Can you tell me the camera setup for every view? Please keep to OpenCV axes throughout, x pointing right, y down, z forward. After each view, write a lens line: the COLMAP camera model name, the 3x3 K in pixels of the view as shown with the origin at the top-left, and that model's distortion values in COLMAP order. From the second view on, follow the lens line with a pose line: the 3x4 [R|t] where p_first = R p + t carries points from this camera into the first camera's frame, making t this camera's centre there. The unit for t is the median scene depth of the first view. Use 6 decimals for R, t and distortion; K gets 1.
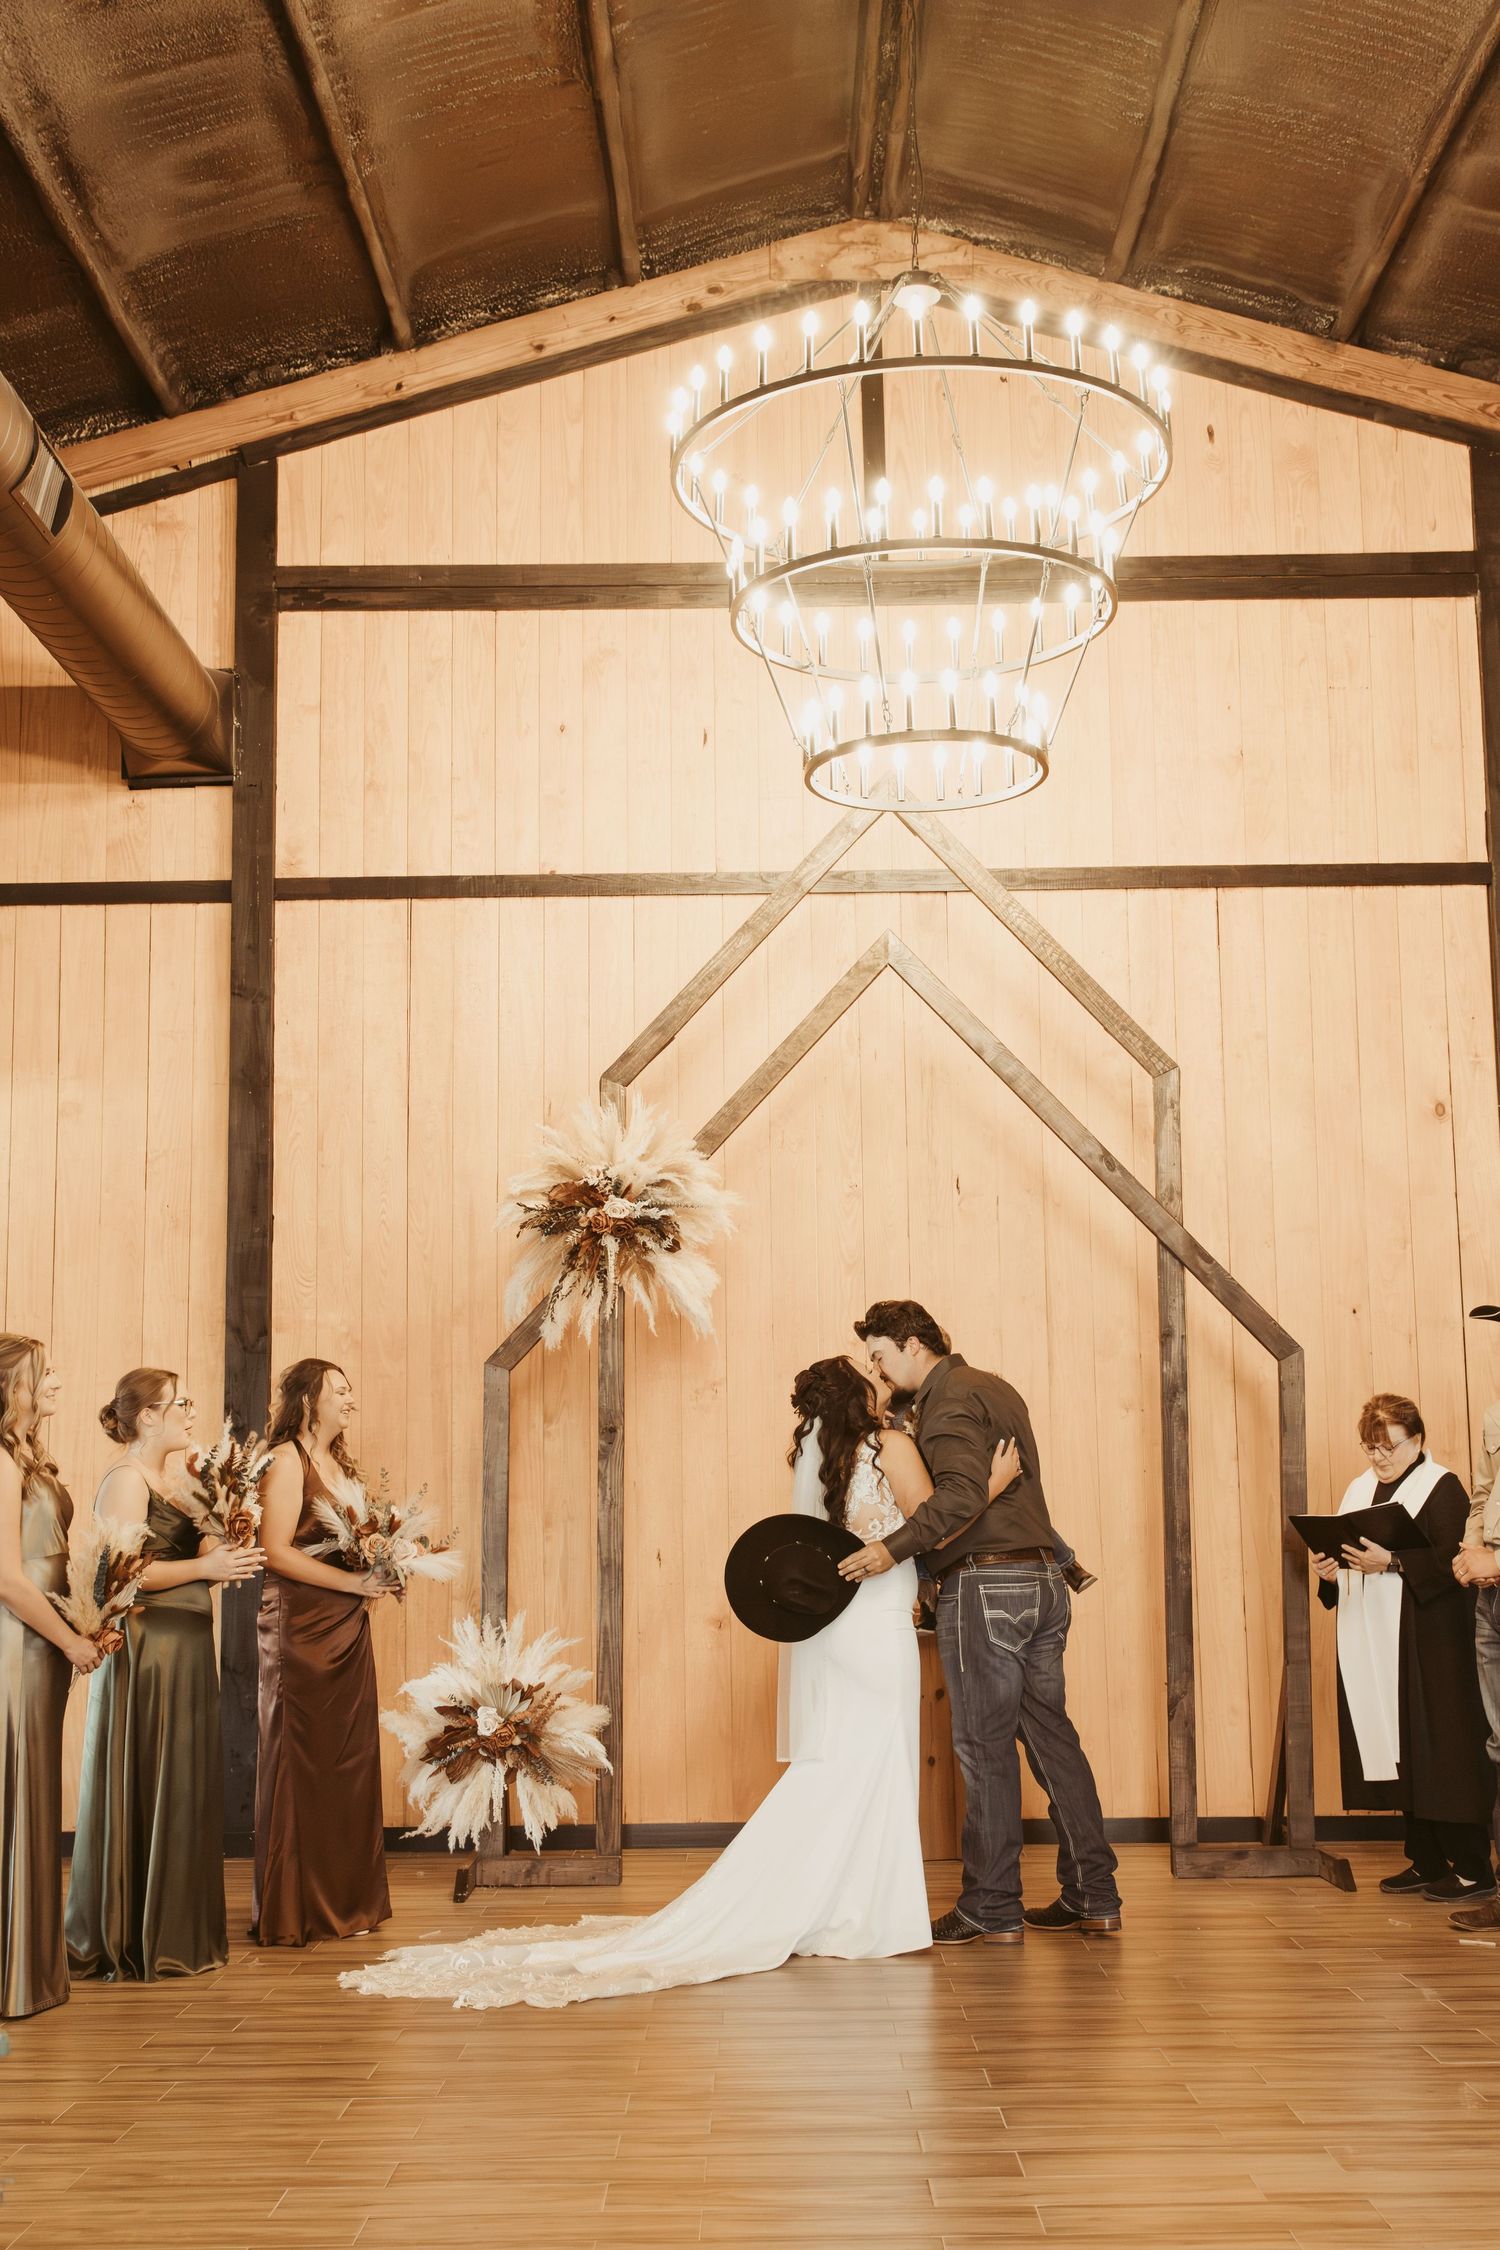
lens RADIAL K [[2546.0, 0, 750.0], [0, 2546.0, 1125.0], [0, 0, 1]] dist [0.023034, 0.006419]
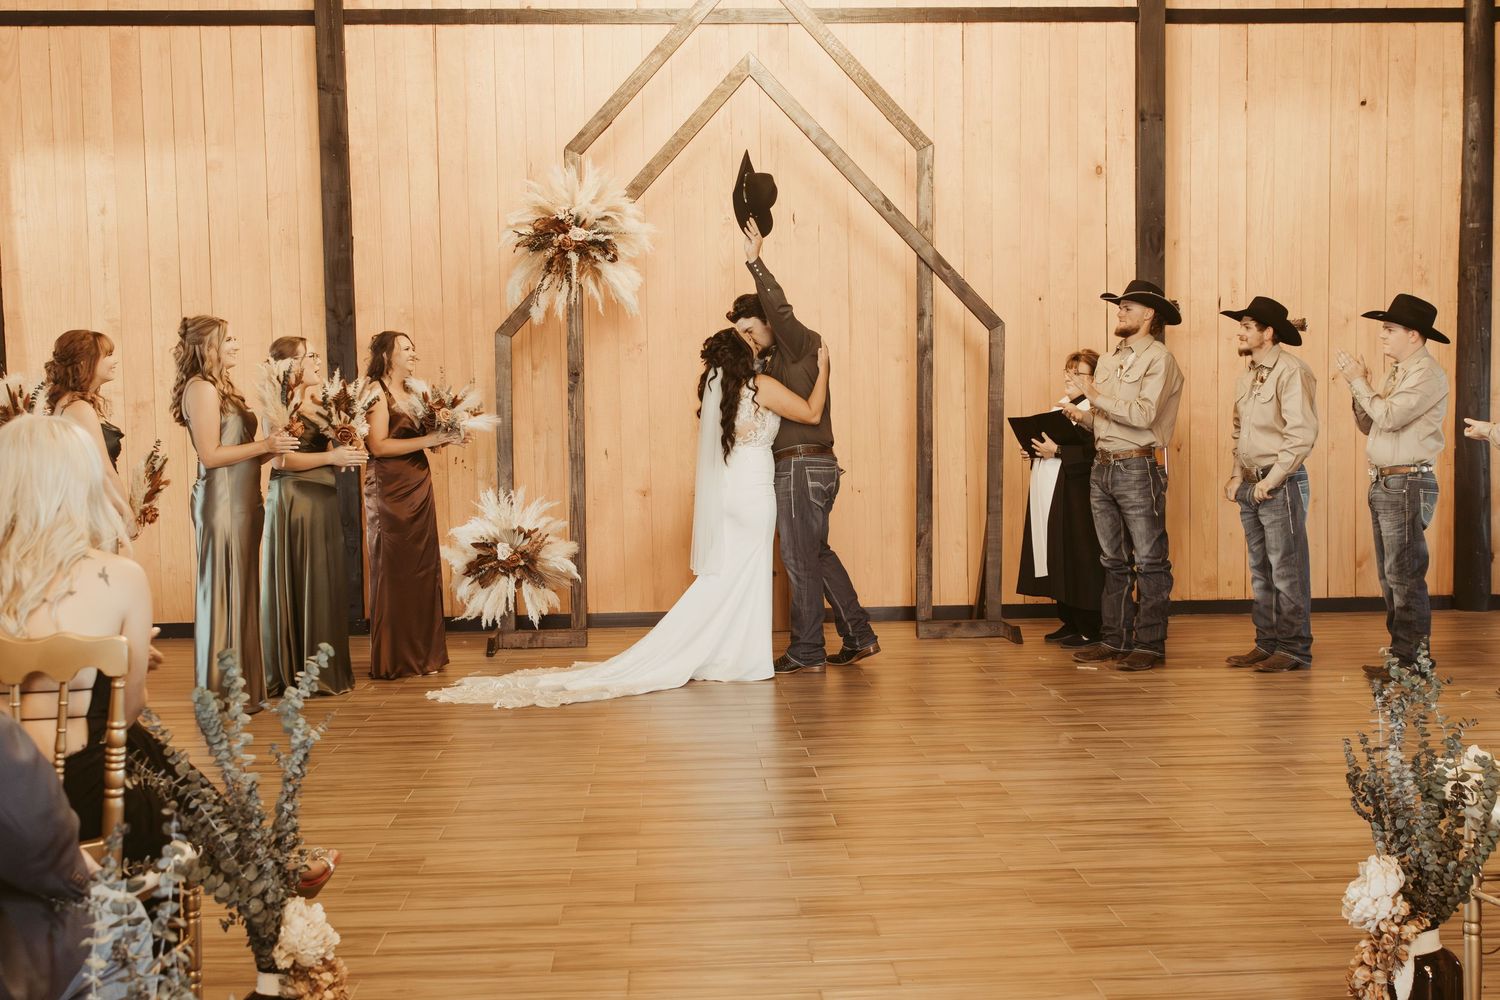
lens RADIAL K [[1766.6, 0, 770.5], [0, 1766.6, 529.1], [0, 0, 1]] dist [0.014104, -0.001018]
pose [[0.998027, -0.007888, 0.062286, -0.002242], [-0.005042, 0.978800, 0.204758, -0.013131], [-0.062580, -0.204668, 0.976829, -0.113192]]
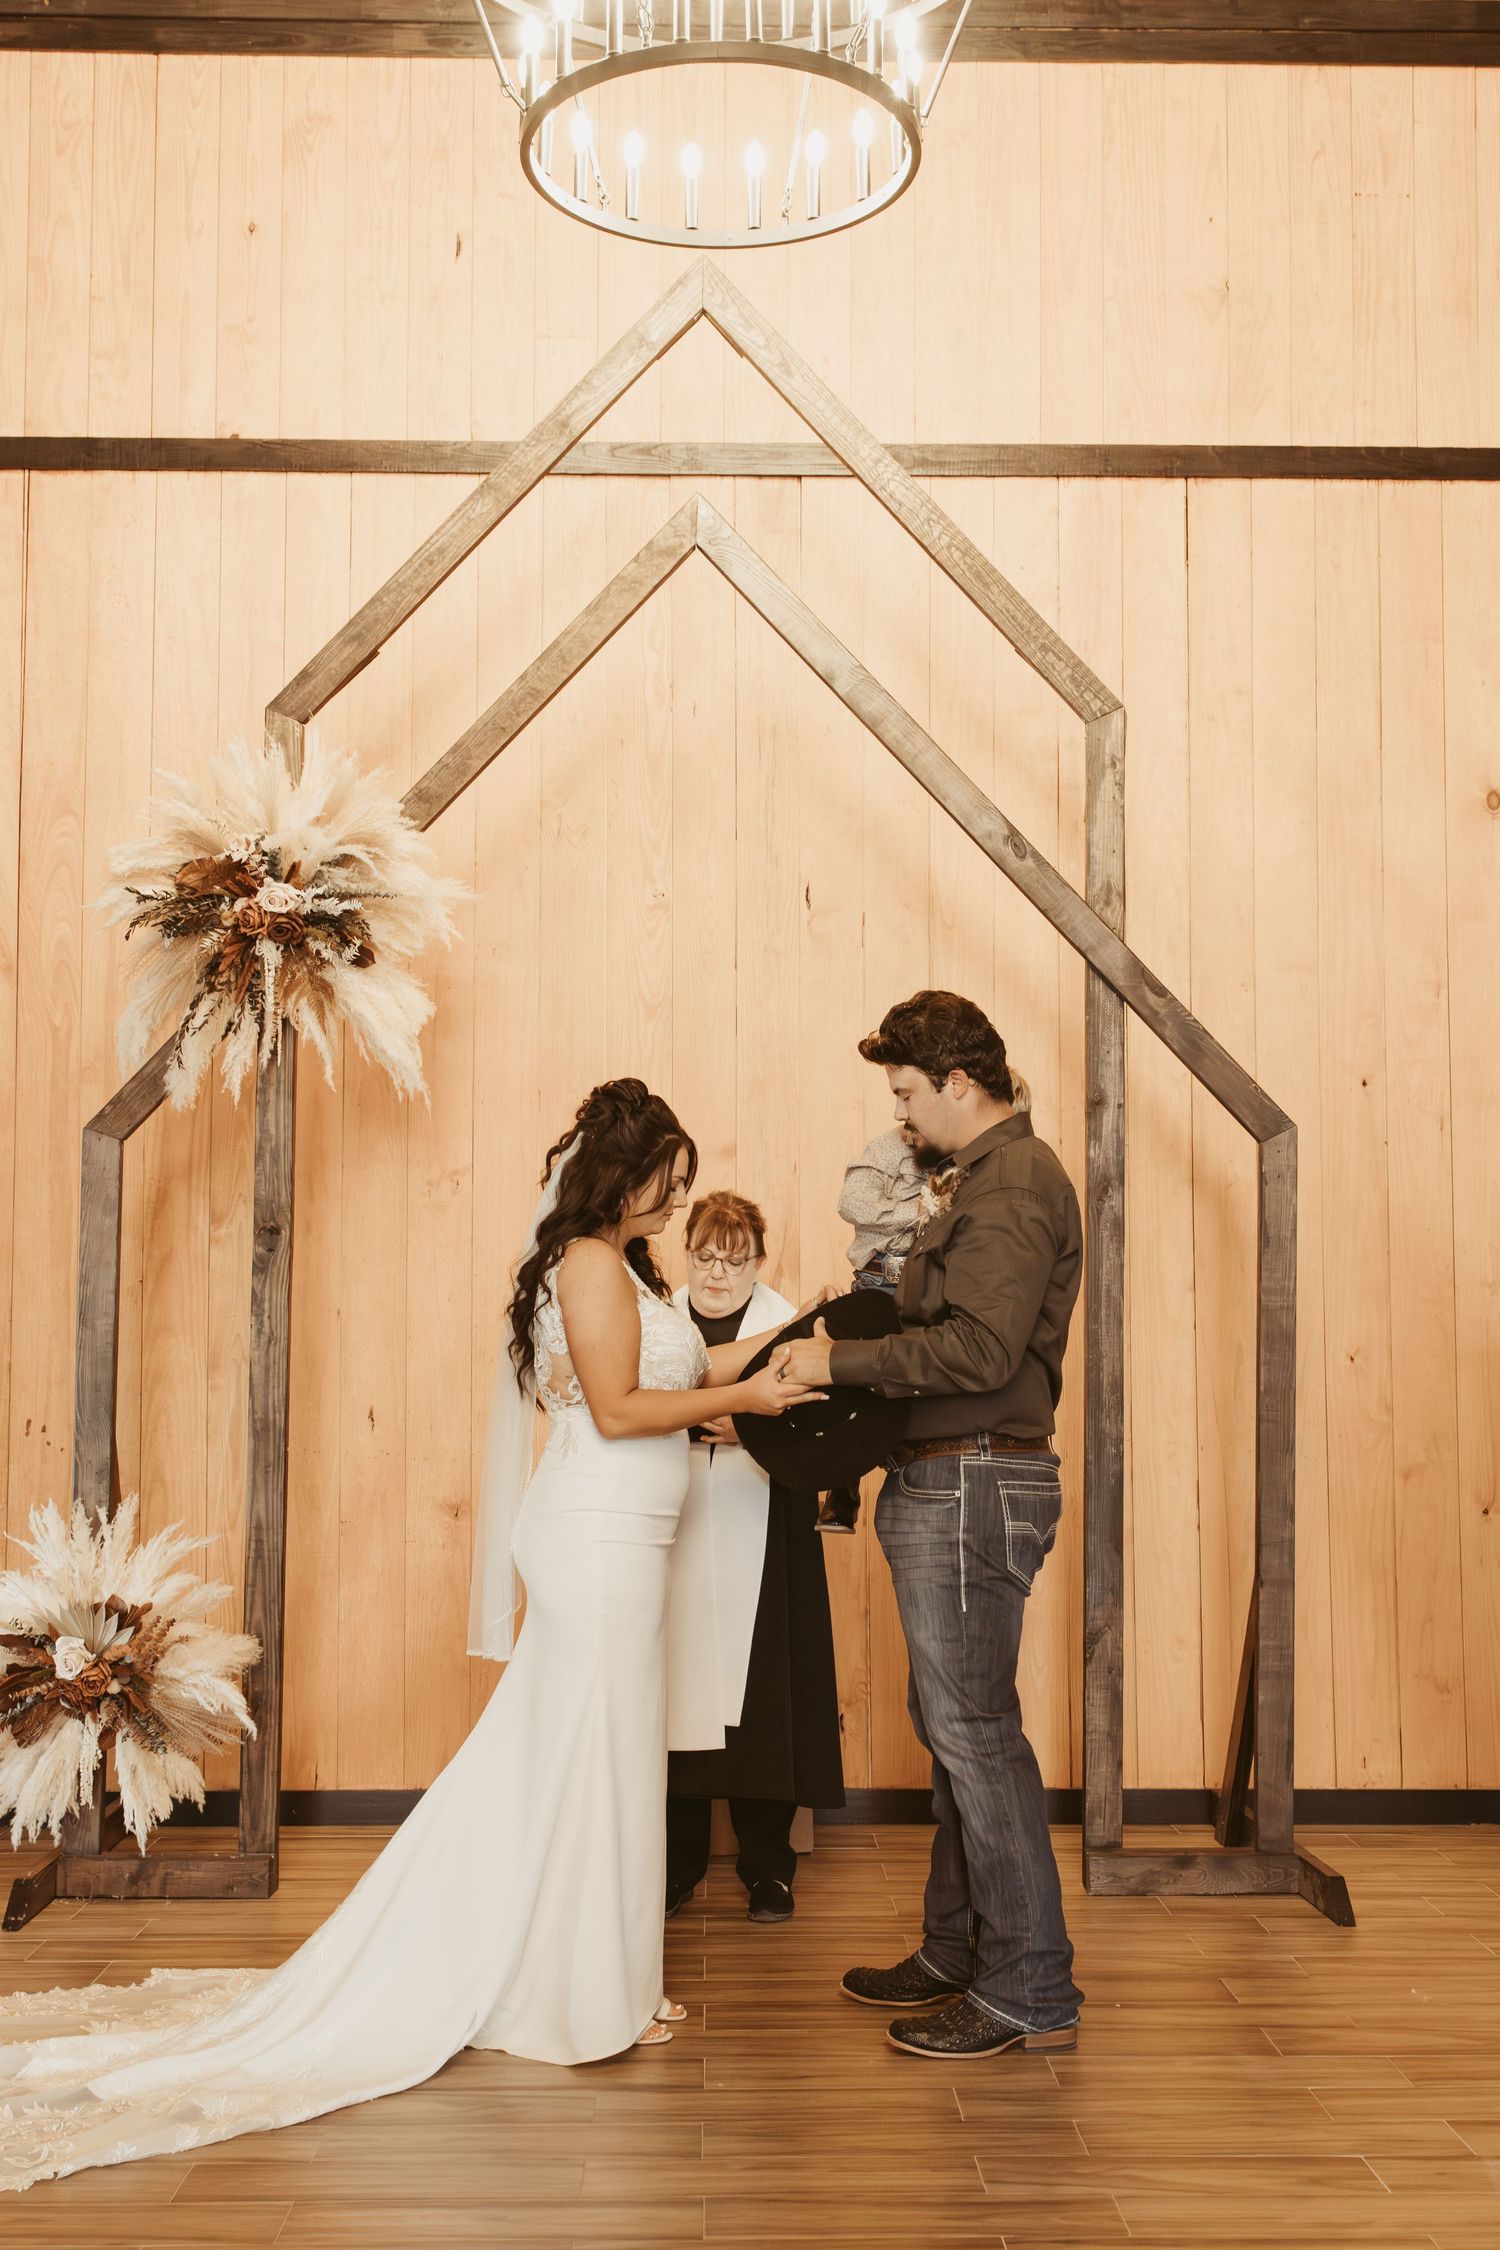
lens RADIAL K [[2649.9, 0, 742.7], [0, 2649.9, 1121.3], [0, 0, 1]] dist [0.014104, -0.001018]
pose [[0.999664, 0.015148, 0.021040, 0.054754], [-0.016409, 0.997998, 0.061077, 0.045795], [-0.020072, -0.061402, 0.997911, 0.297884]]
